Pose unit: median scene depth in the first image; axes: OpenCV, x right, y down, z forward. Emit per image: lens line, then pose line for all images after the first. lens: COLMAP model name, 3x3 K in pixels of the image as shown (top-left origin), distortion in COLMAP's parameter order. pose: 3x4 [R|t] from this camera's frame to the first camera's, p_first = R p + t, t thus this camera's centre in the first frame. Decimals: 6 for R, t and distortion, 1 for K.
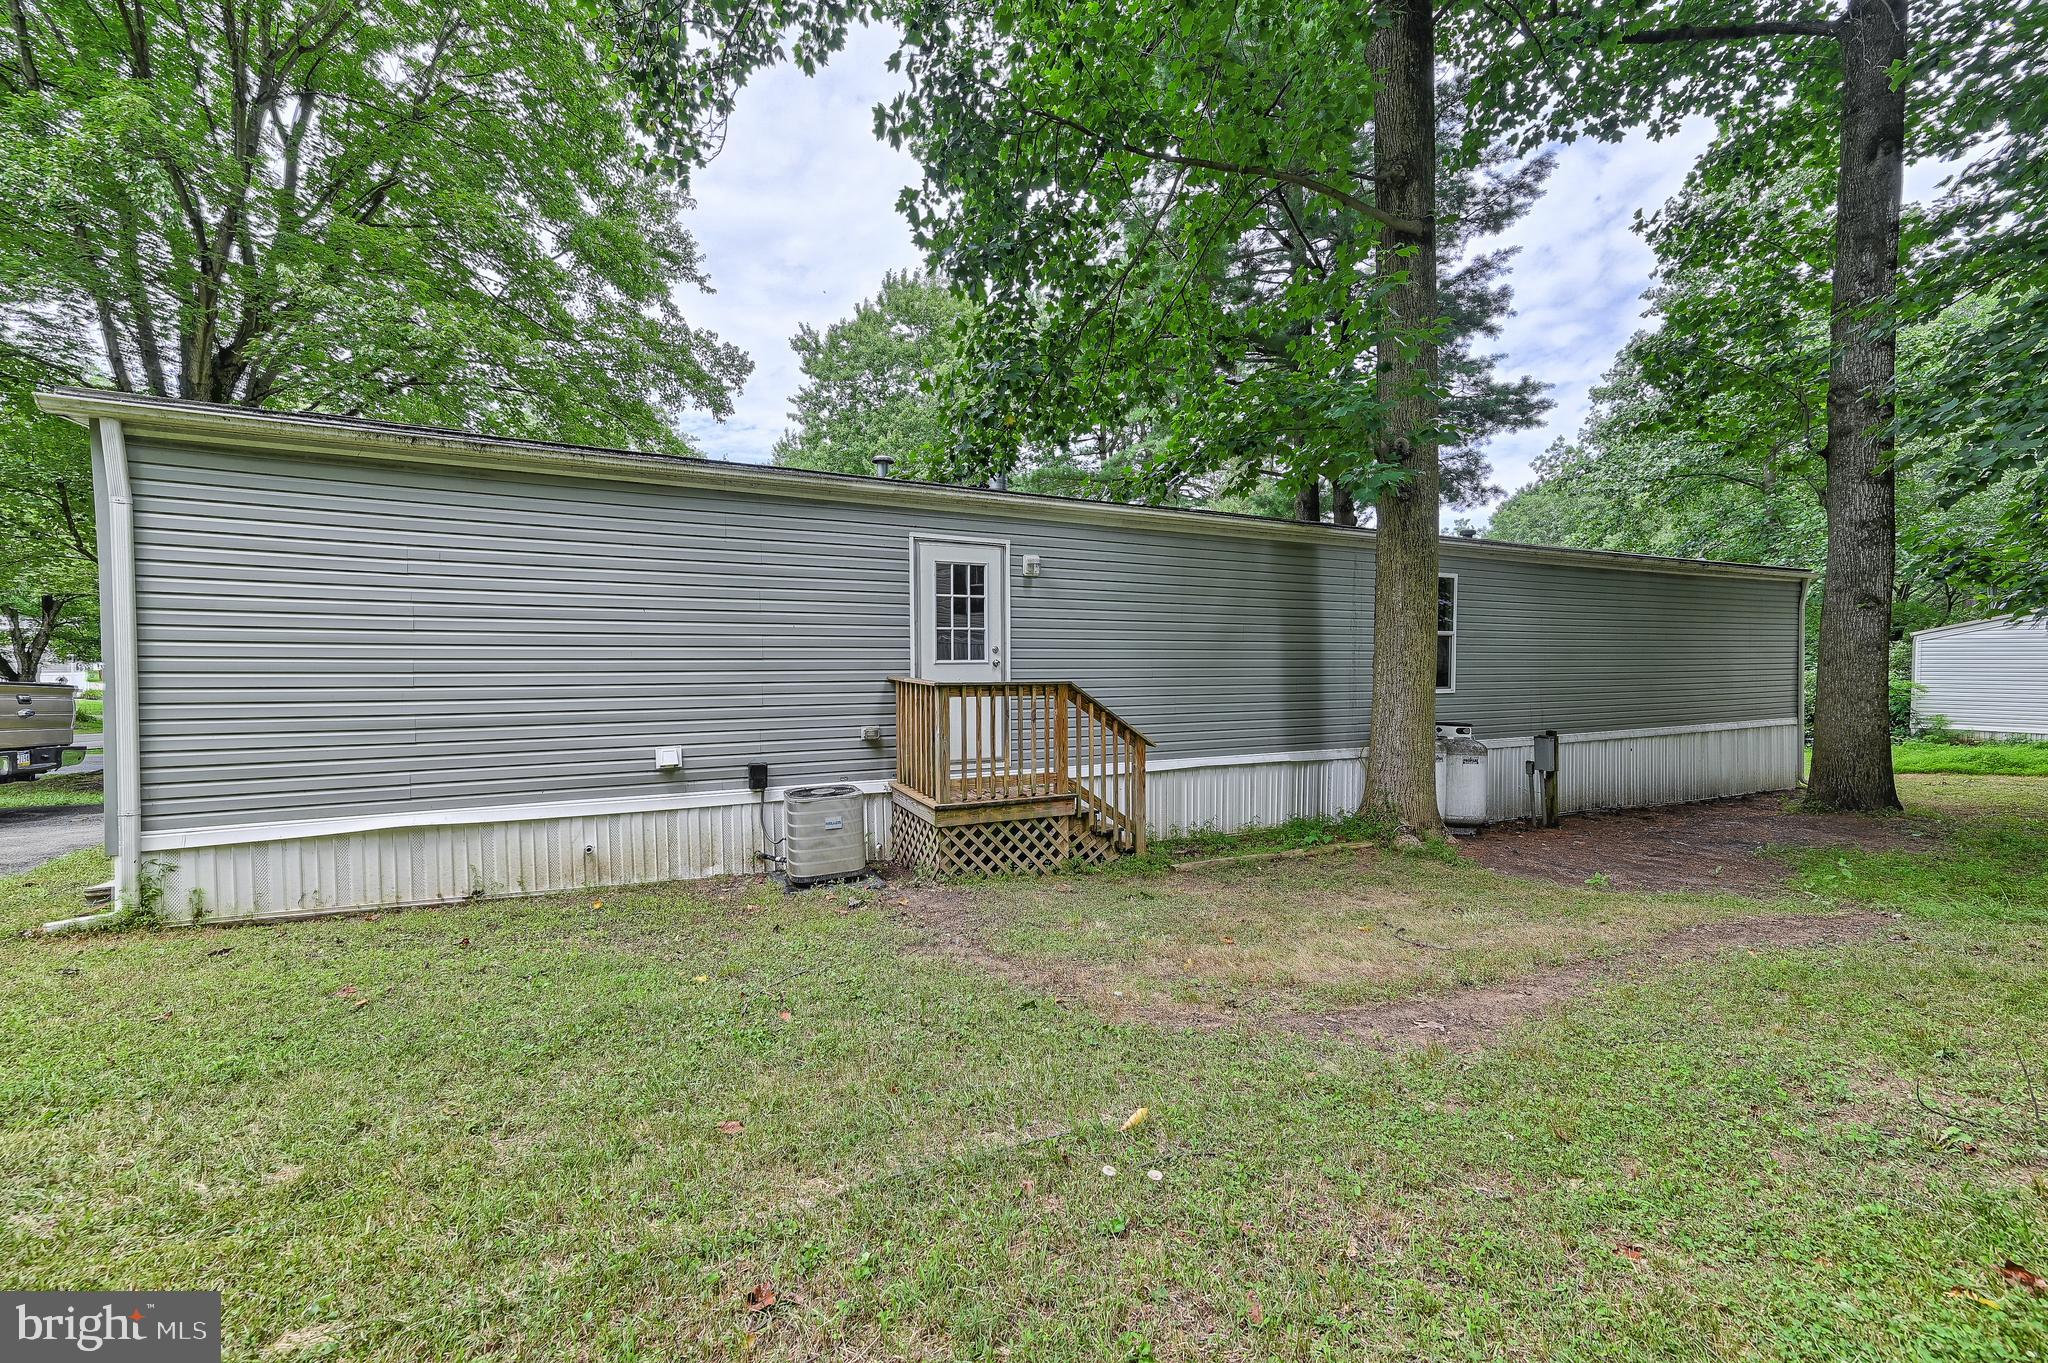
lens RADIAL K [[835.3, 0, 1022.7], [0, 835.3, 681.7], [0, 0, 1]] dist [0.004384, 0.000903]
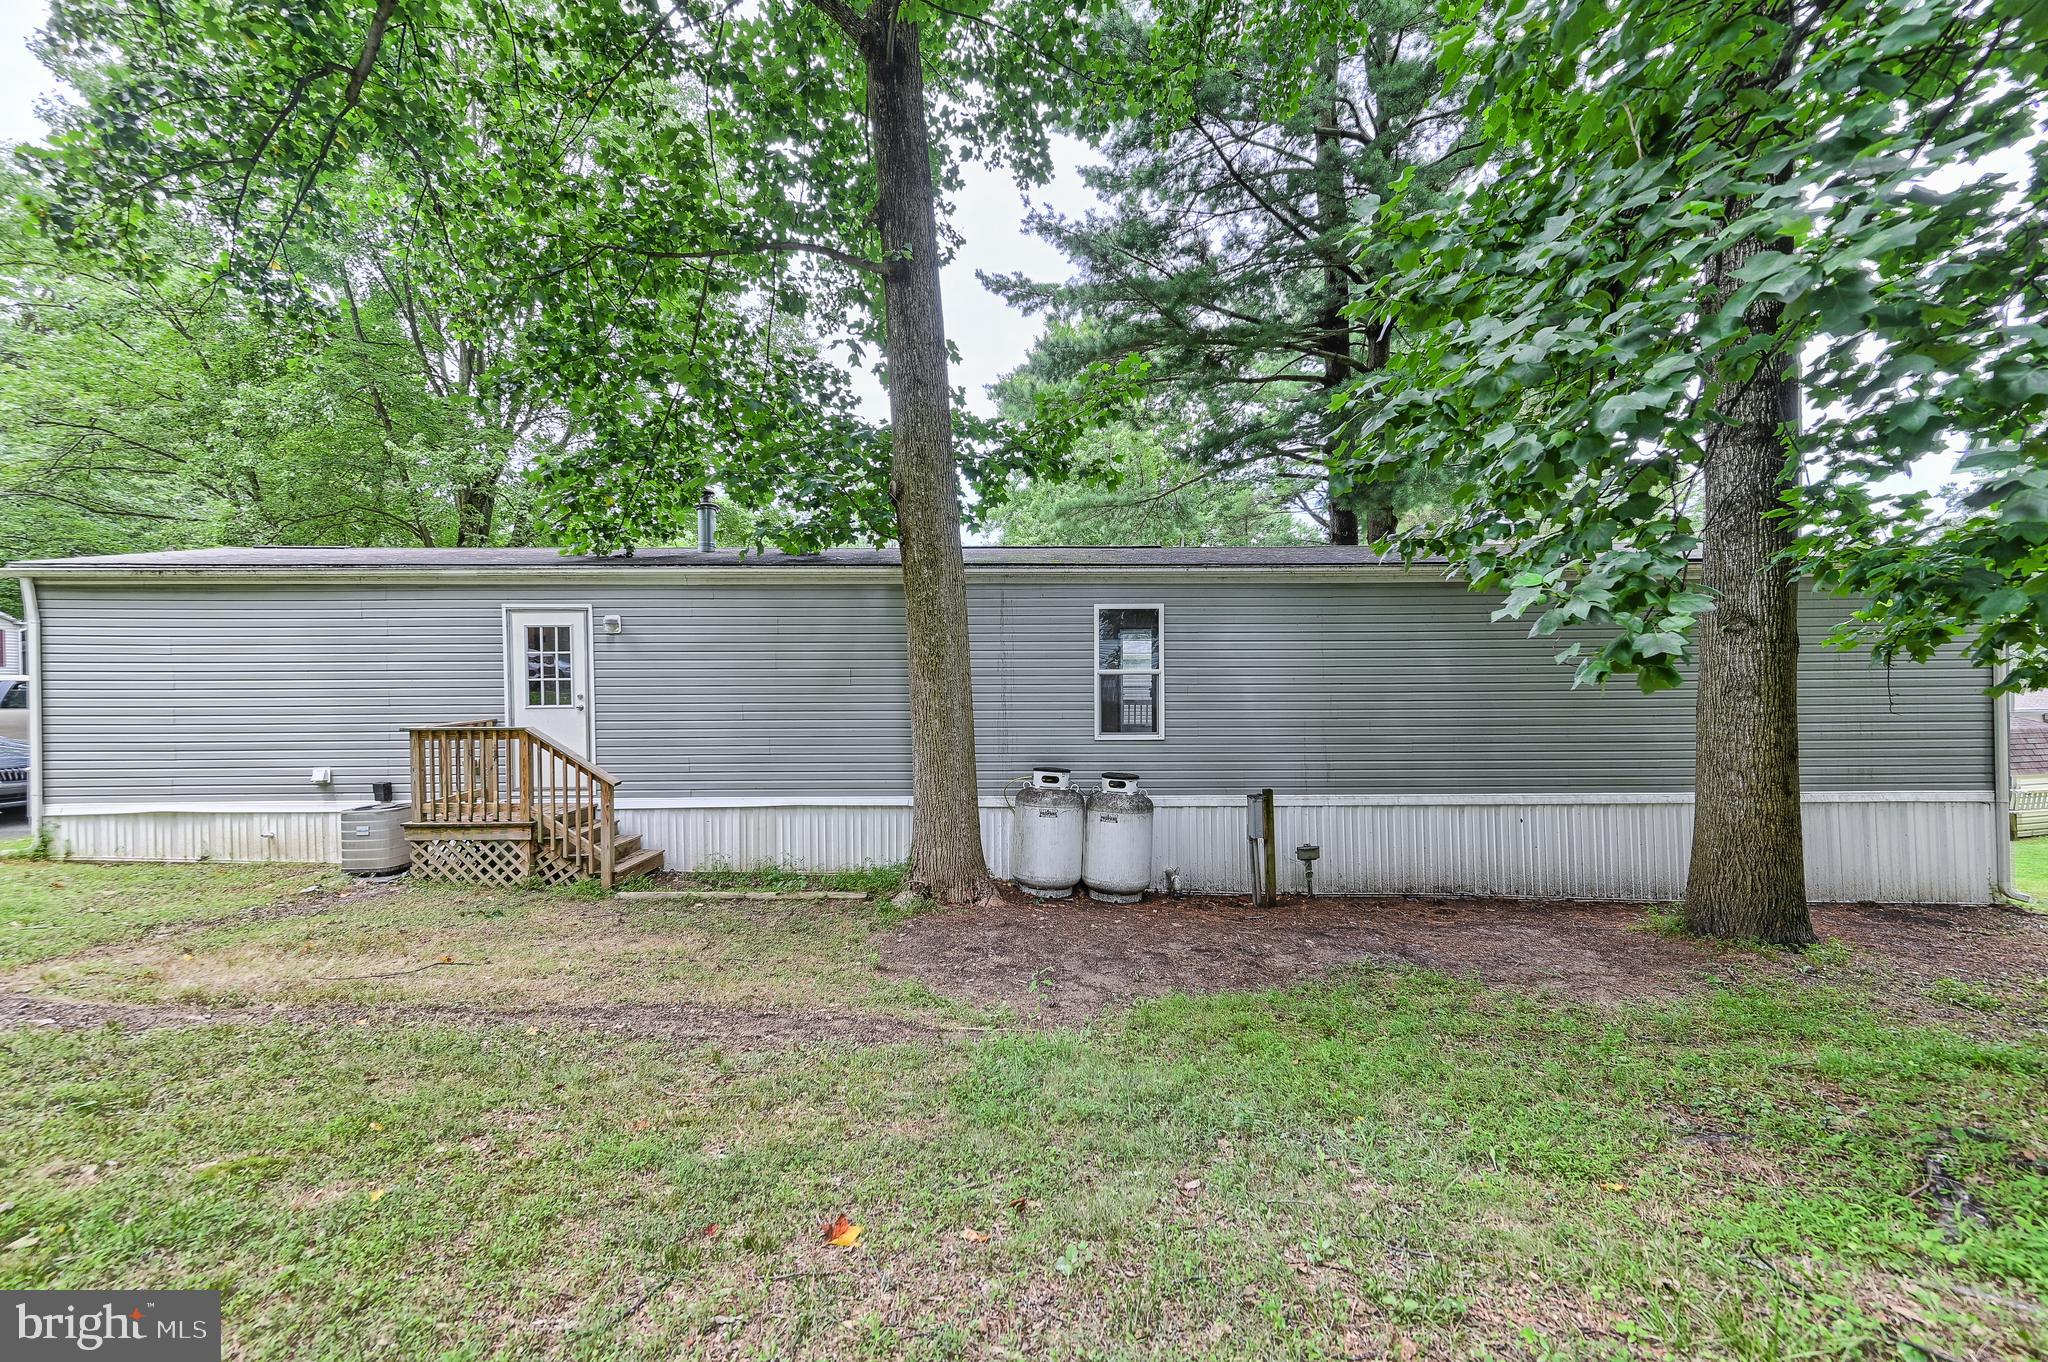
lens RADIAL K [[835.3, 0, 1022.4], [0, 835.3, 673.2], [0, 0, 1]] dist [0.004384, 0.000903]
pose [[0.896903, 0.000010, -0.442226, 1.186443], [-0.006273, 0.999900, -0.012699, -0.067376], [0.442182, 0.014164, 0.896814, 0.227915]]
